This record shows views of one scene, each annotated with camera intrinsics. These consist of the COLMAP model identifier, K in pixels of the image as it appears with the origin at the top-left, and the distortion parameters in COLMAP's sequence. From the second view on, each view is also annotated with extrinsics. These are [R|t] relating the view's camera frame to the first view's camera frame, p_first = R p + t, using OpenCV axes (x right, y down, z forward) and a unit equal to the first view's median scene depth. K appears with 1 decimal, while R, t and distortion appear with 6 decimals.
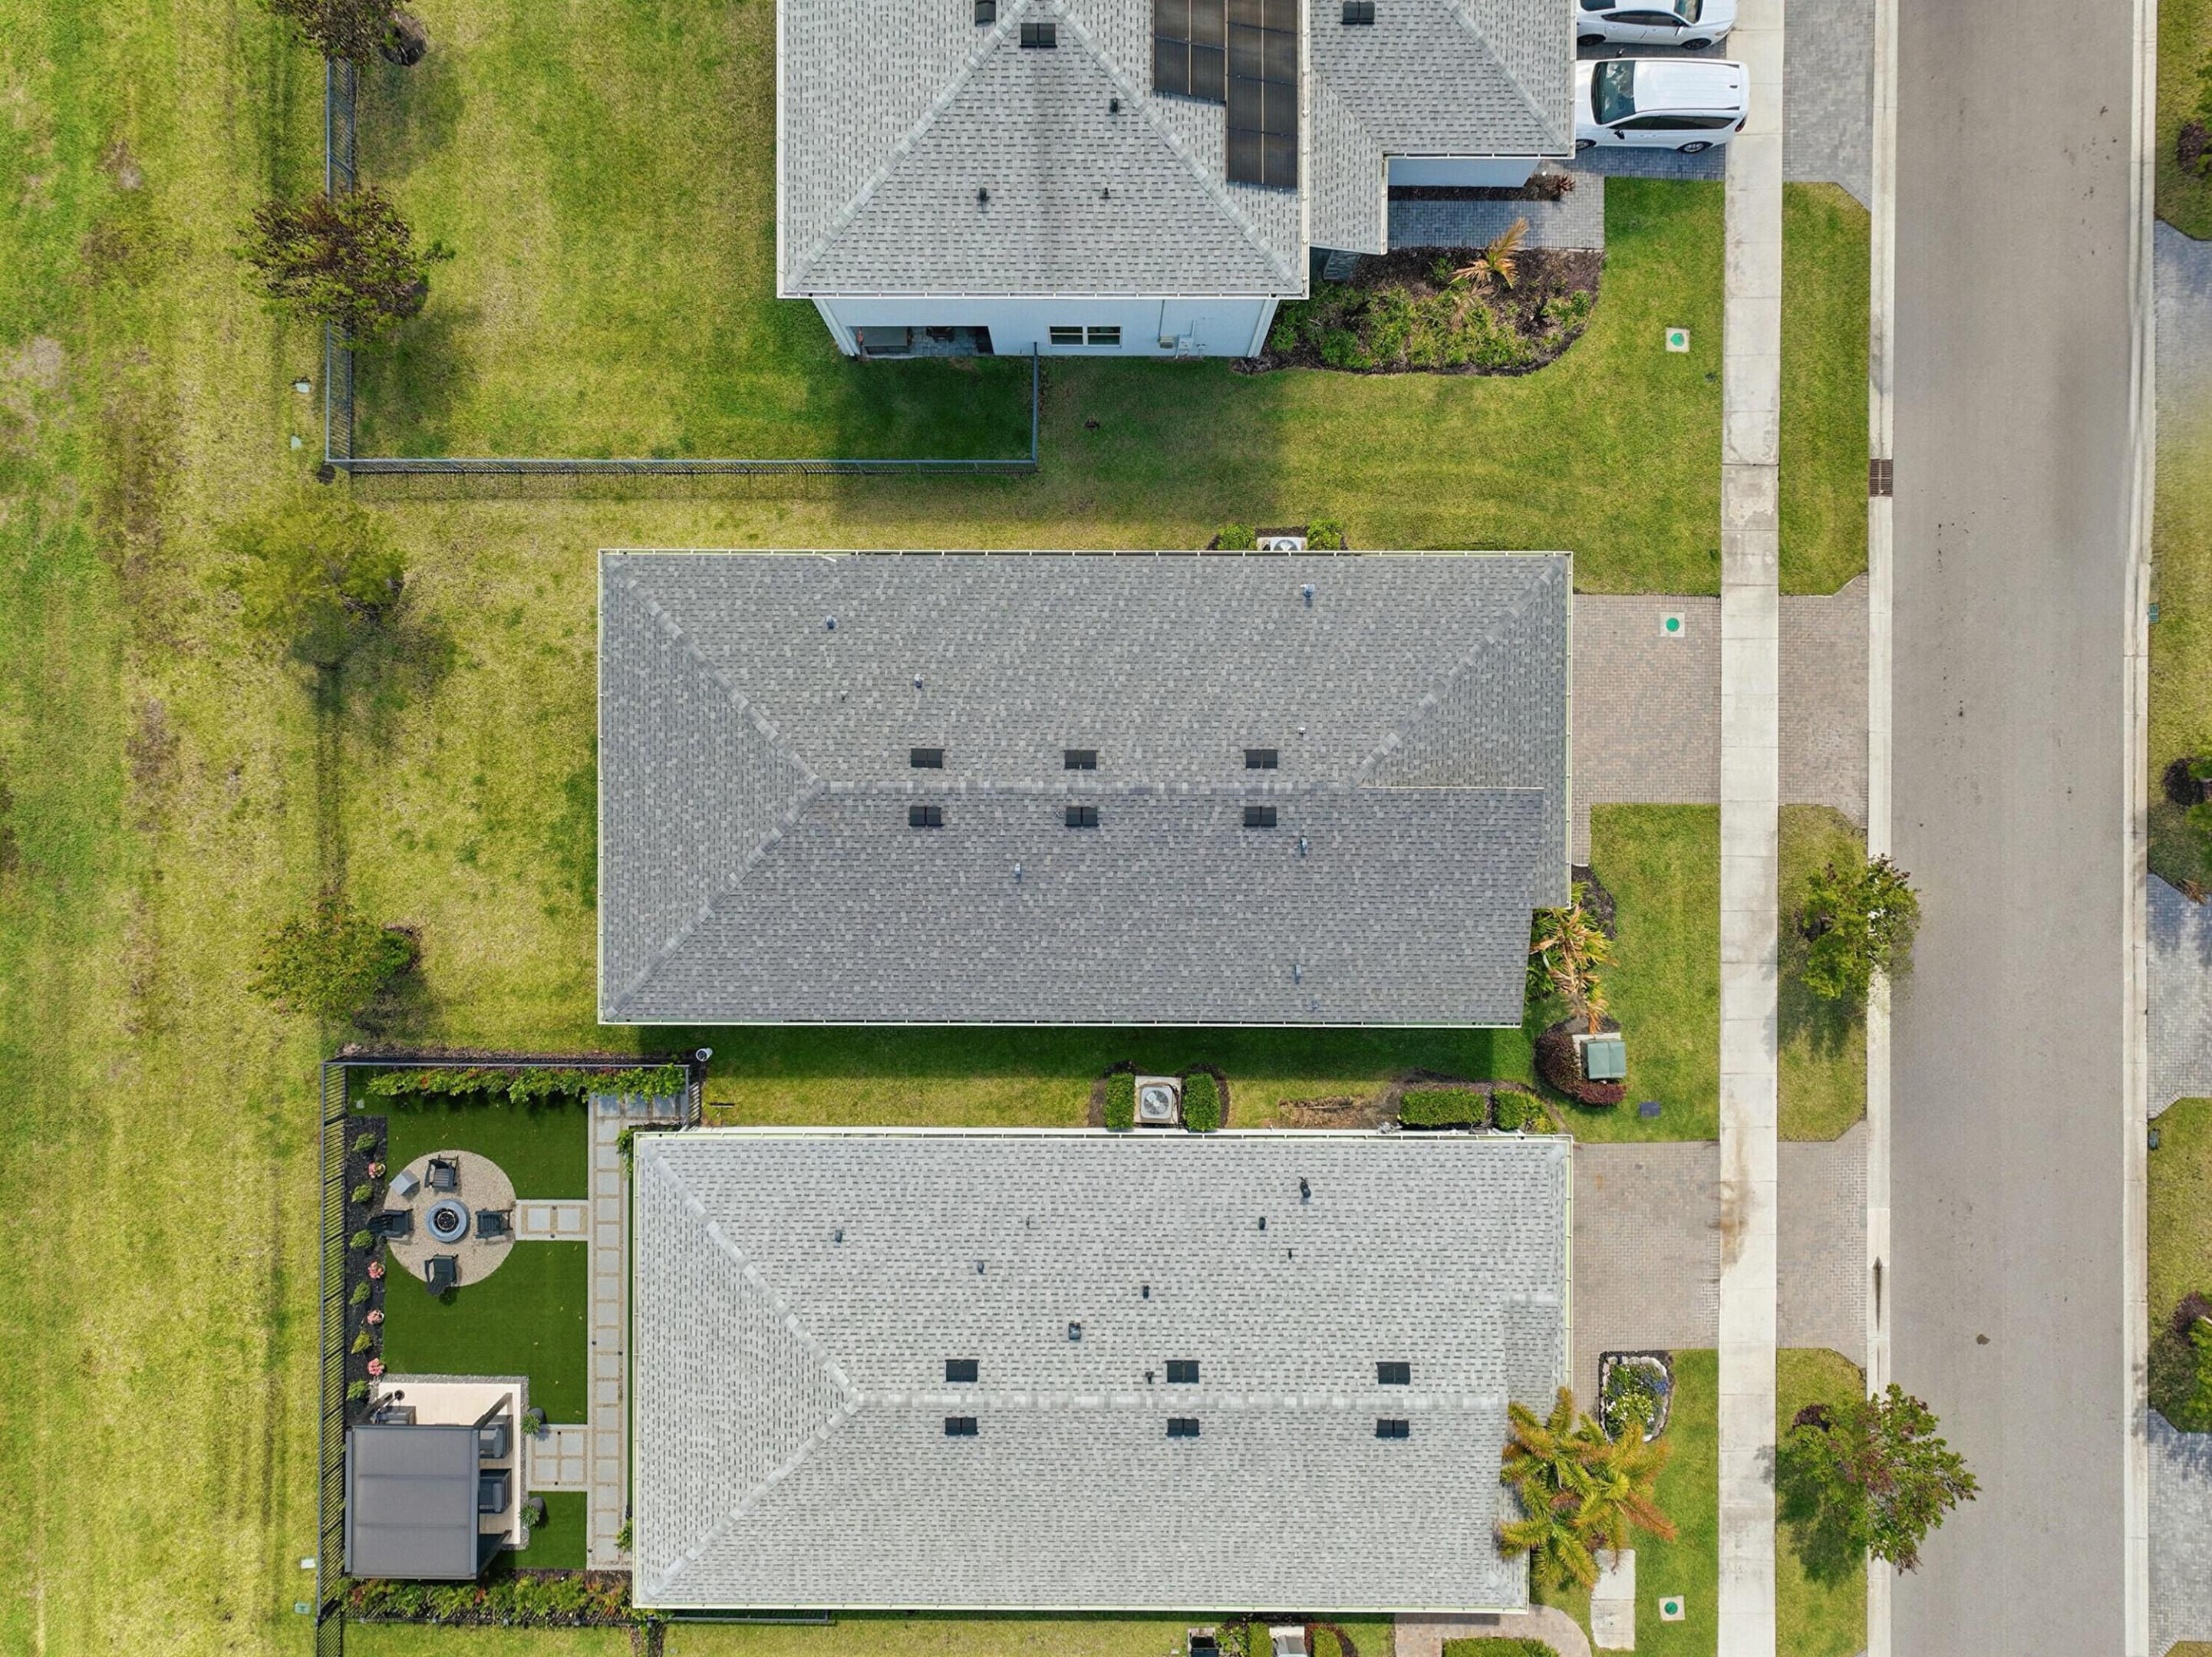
lens RADIAL K [[1554.5, 0, 1098.5], [0, 1554.5, 813.6], [0, 0, 1]] dist [0.005179, 0.004987]
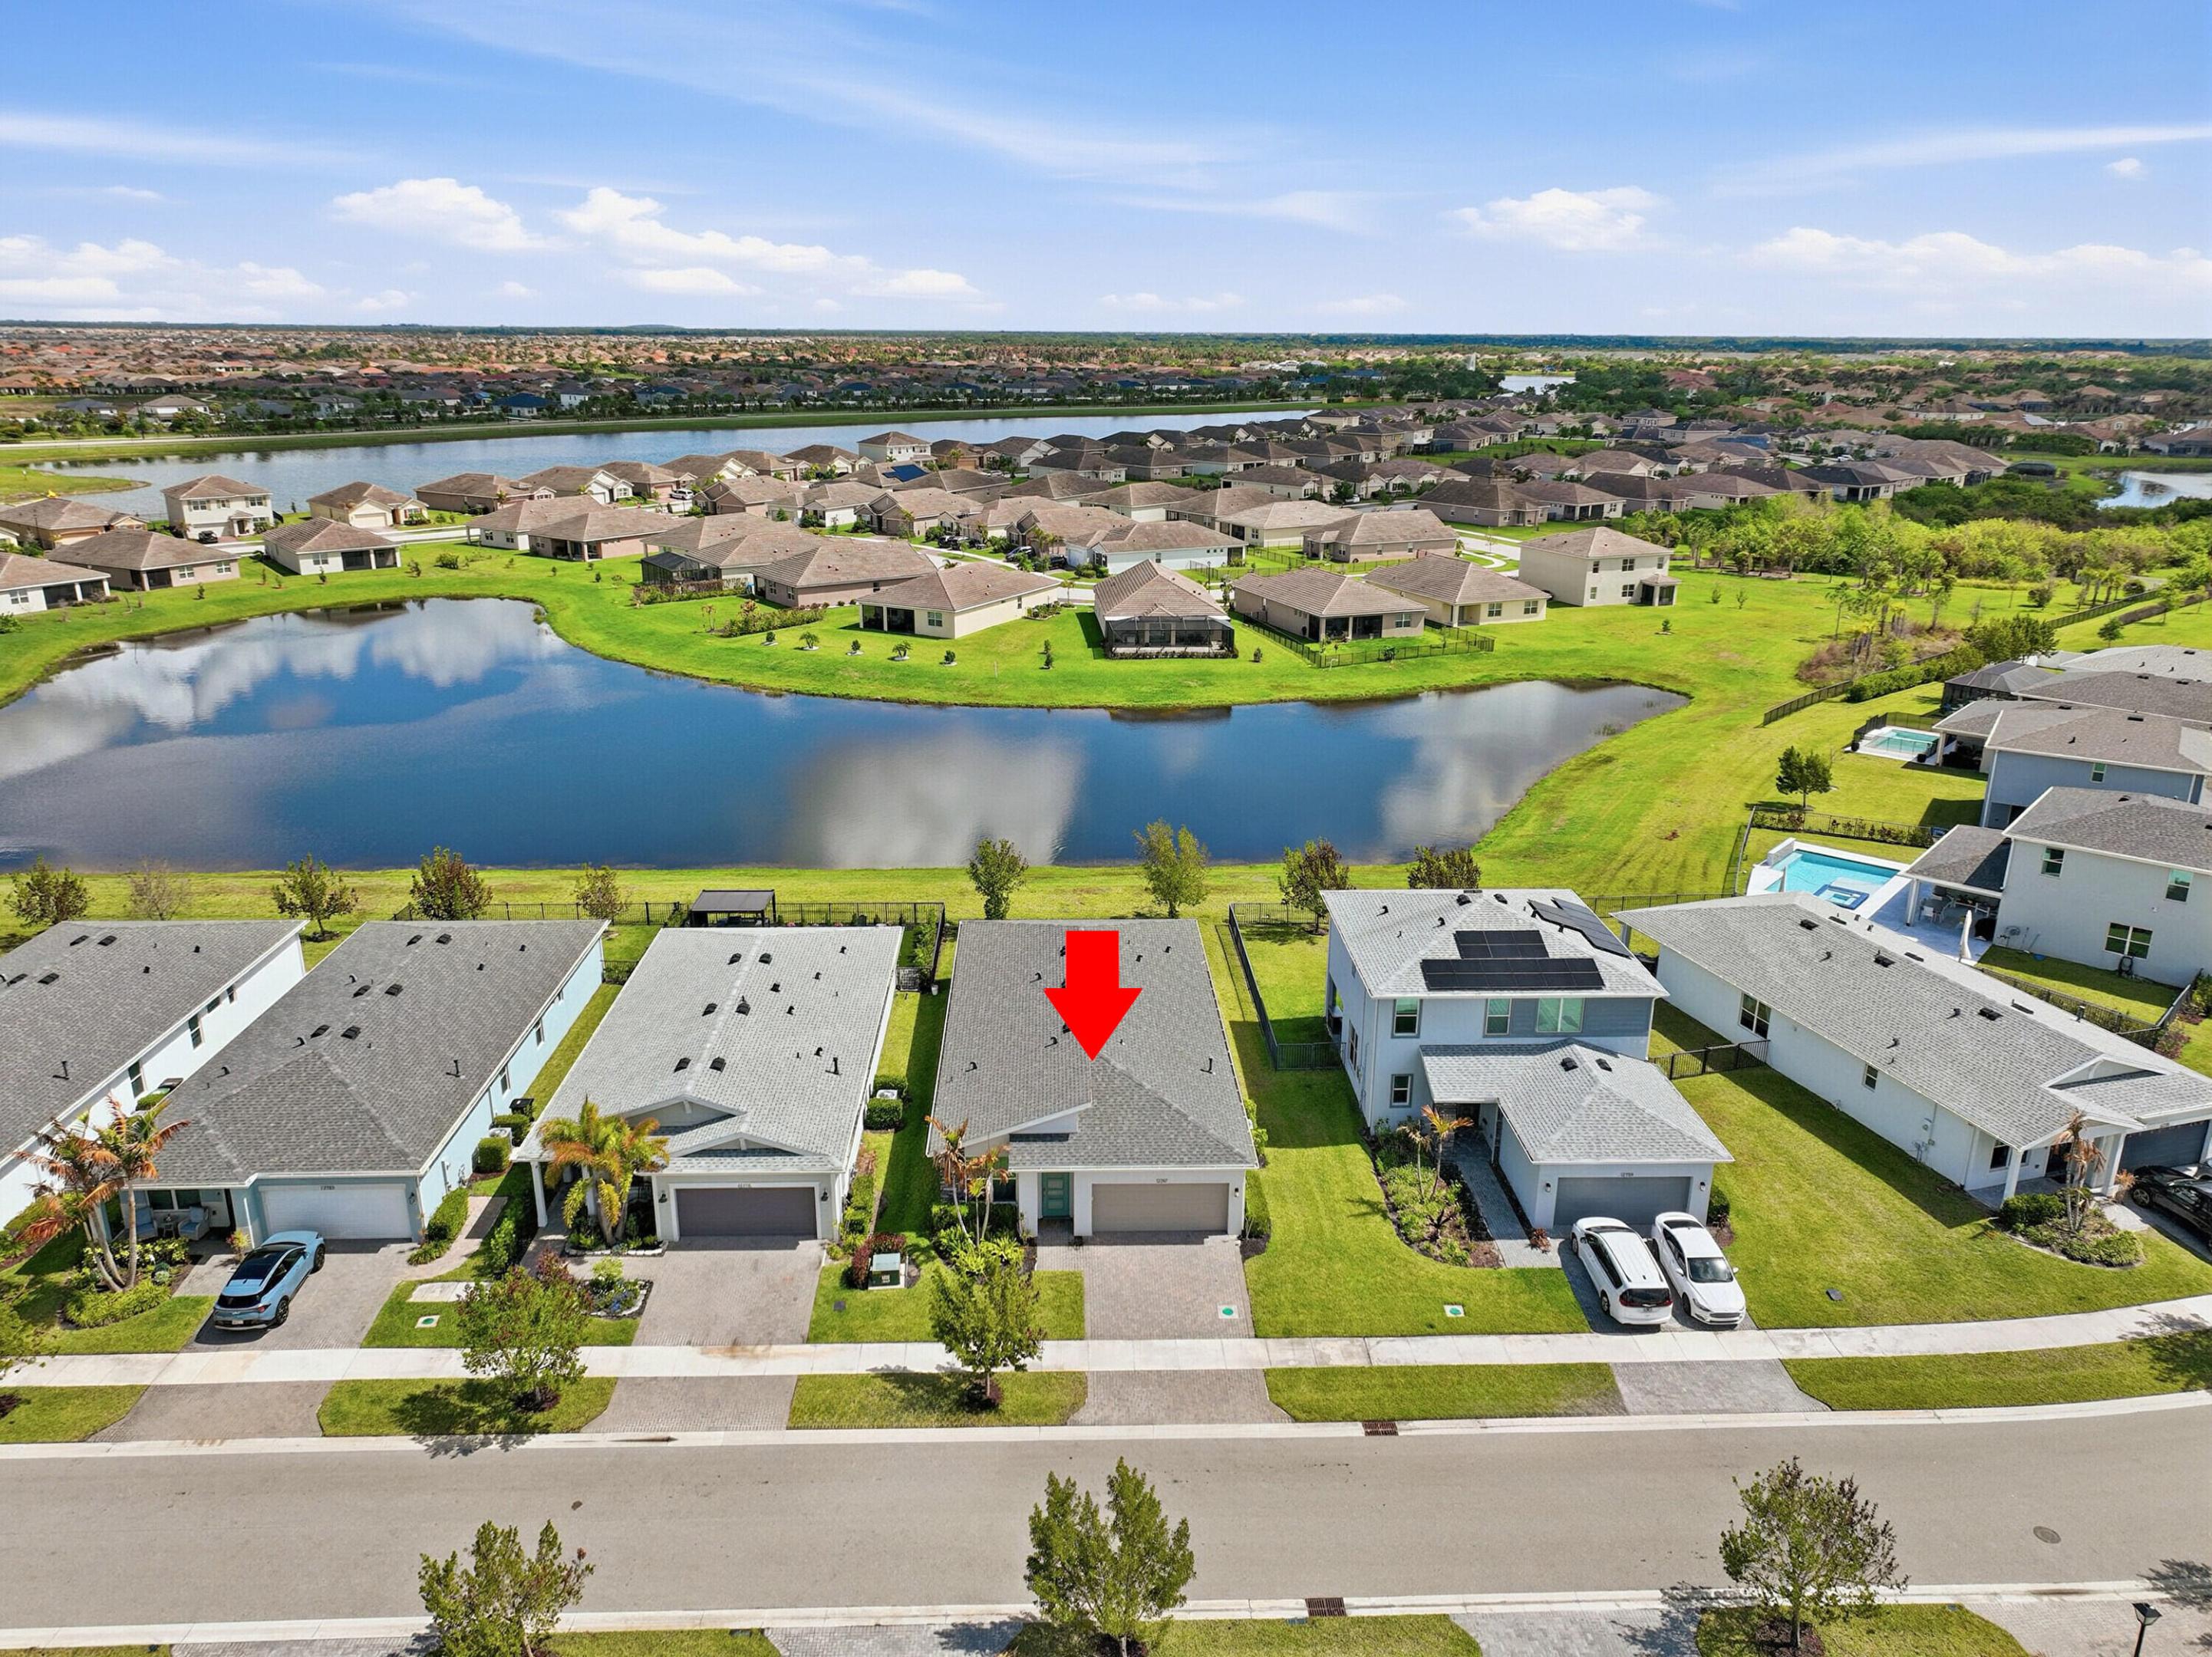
lens RADIAL K [[1554.5, 0, 1104.0], [0, 1554.5, 836.9], [0, 0, 1]] dist [0.005179, 0.004987]
pose [[0.037874, 0.312639, -0.949117, 1.428078], [-0.999210, 0.000387, -0.039746, 0.027364], [-0.012059, 0.949872, 0.312406, 0.248592]]
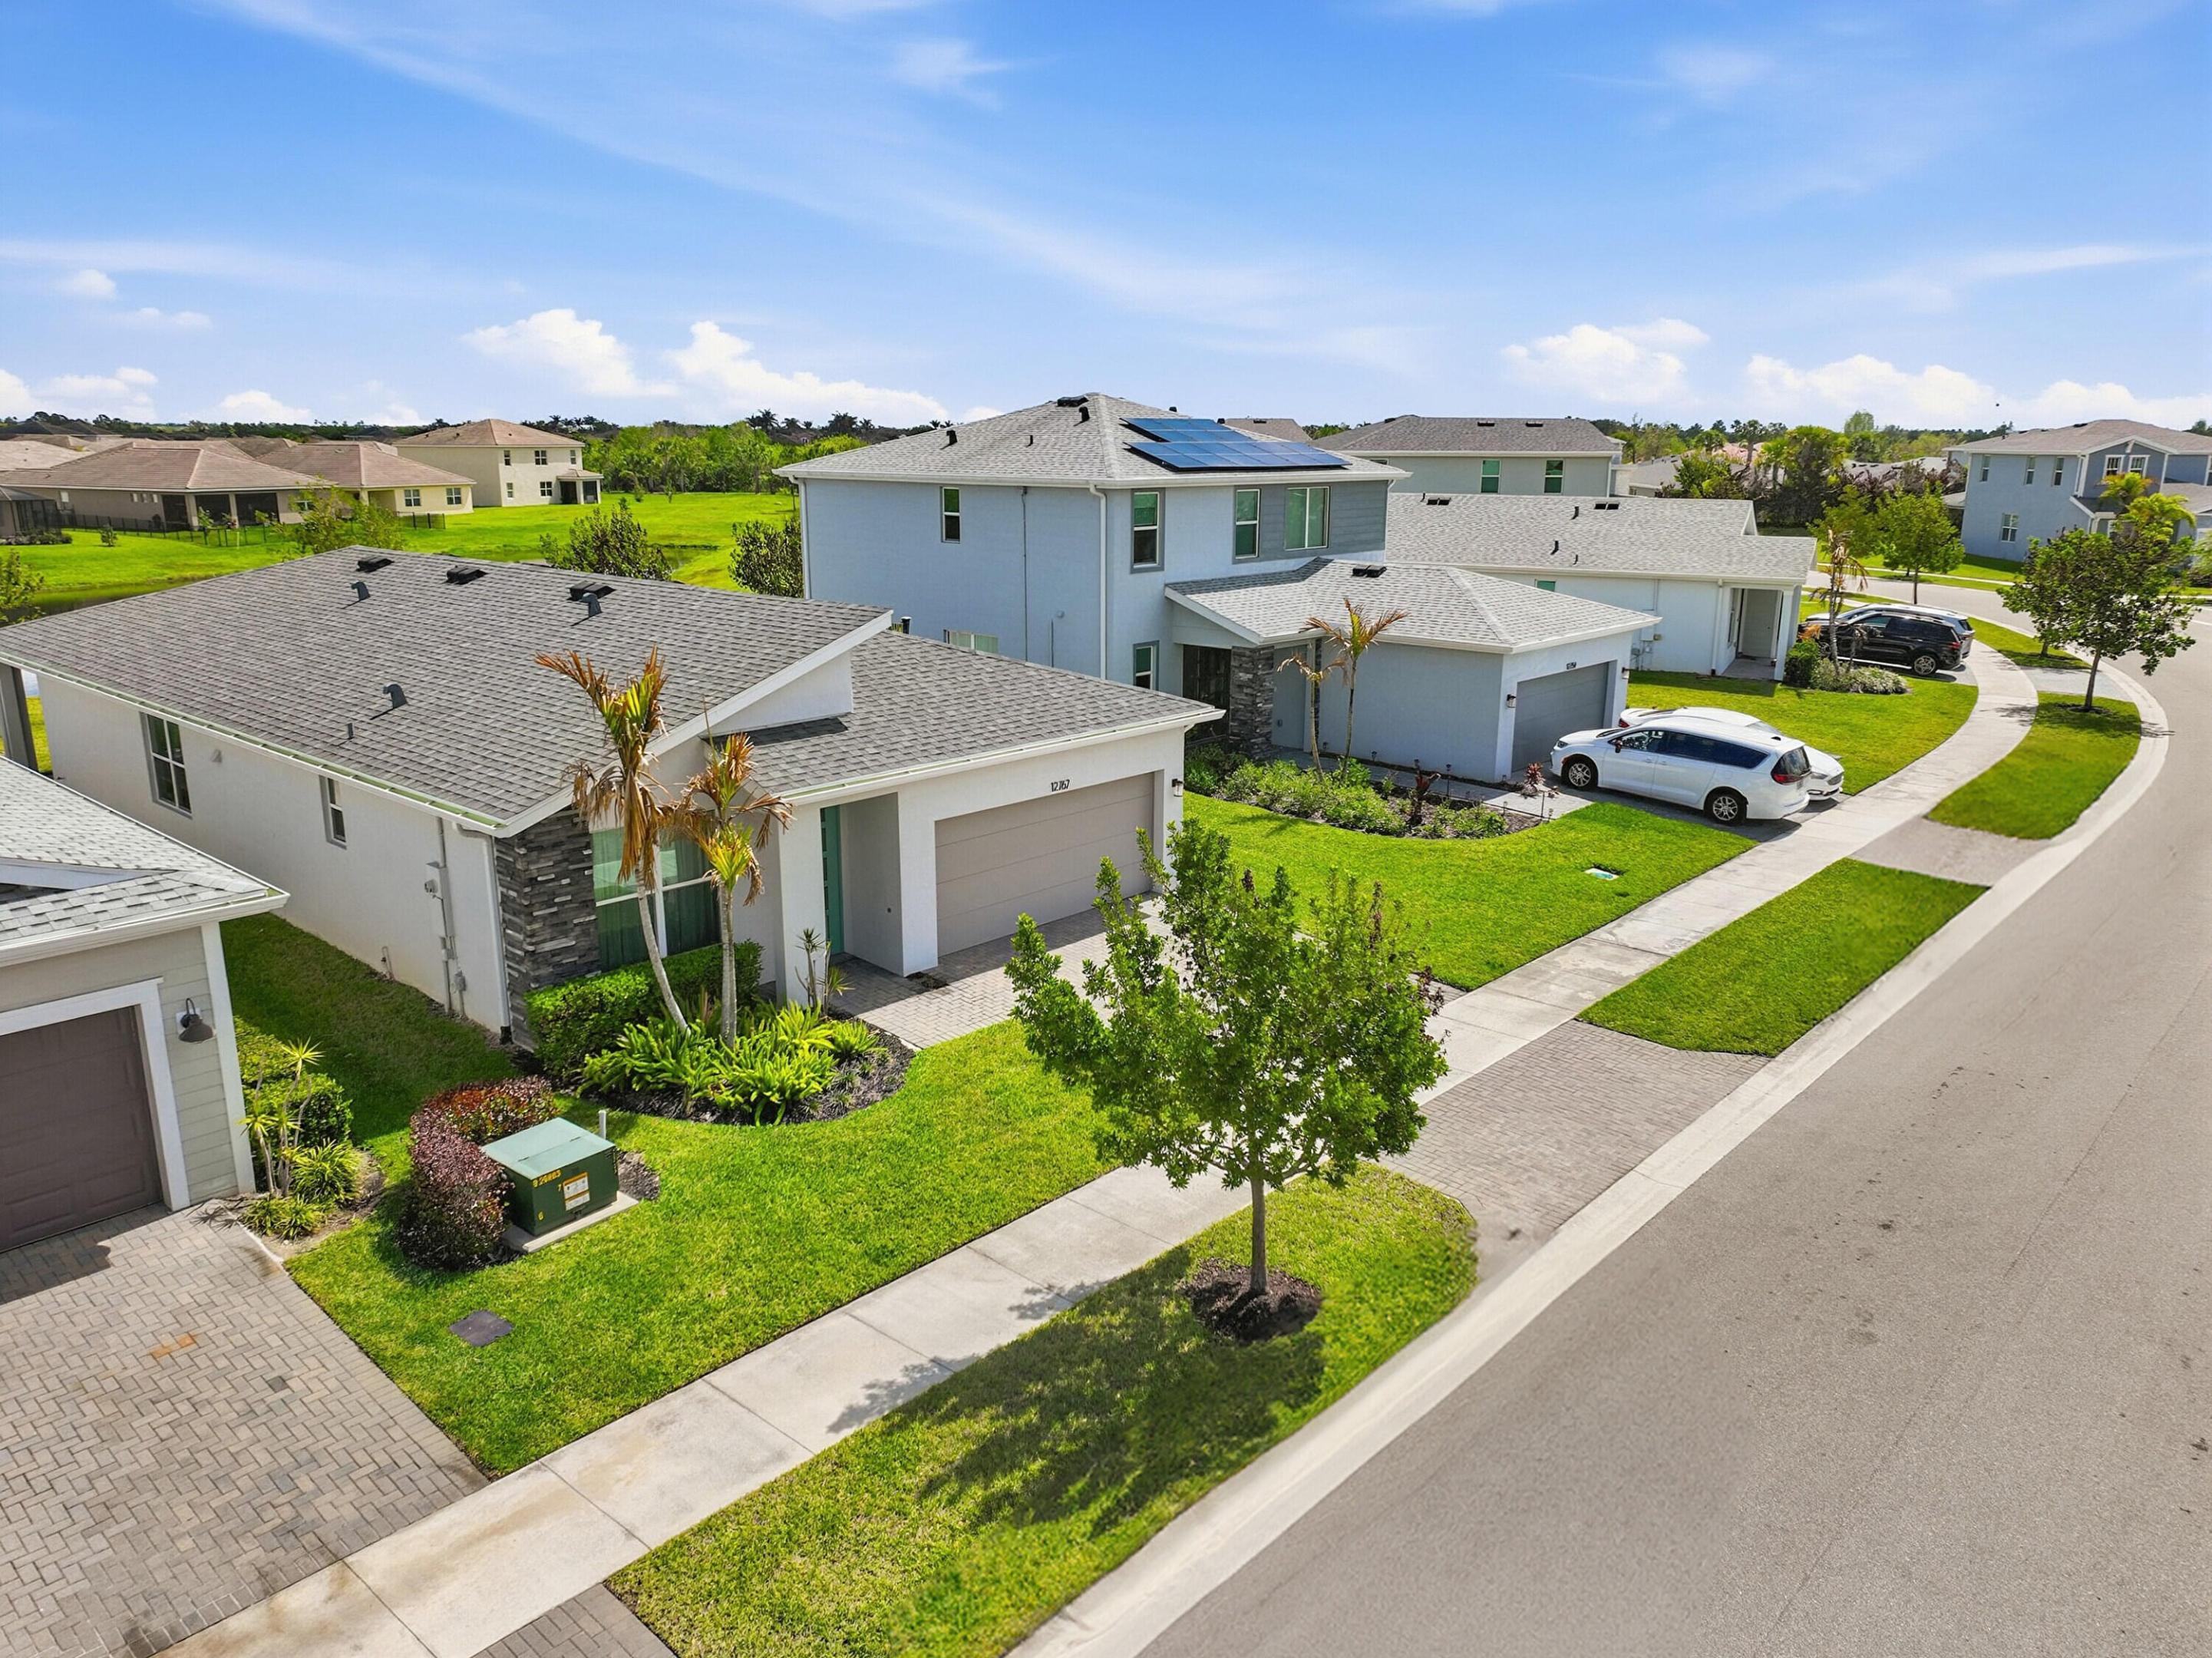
lens RADIAL K [[1554.7, 0, 1107.5], [0, 1554.7, 830.6], [0, 0, 1]] dist [0.005179, 0.004987]
pose [[0.744013, 0.169557, -0.646294, 0.641950], [-0.668110, 0.176305, -0.722873, 0.318044], [-0.008624, 0.969622, 0.244456, 0.817728]]
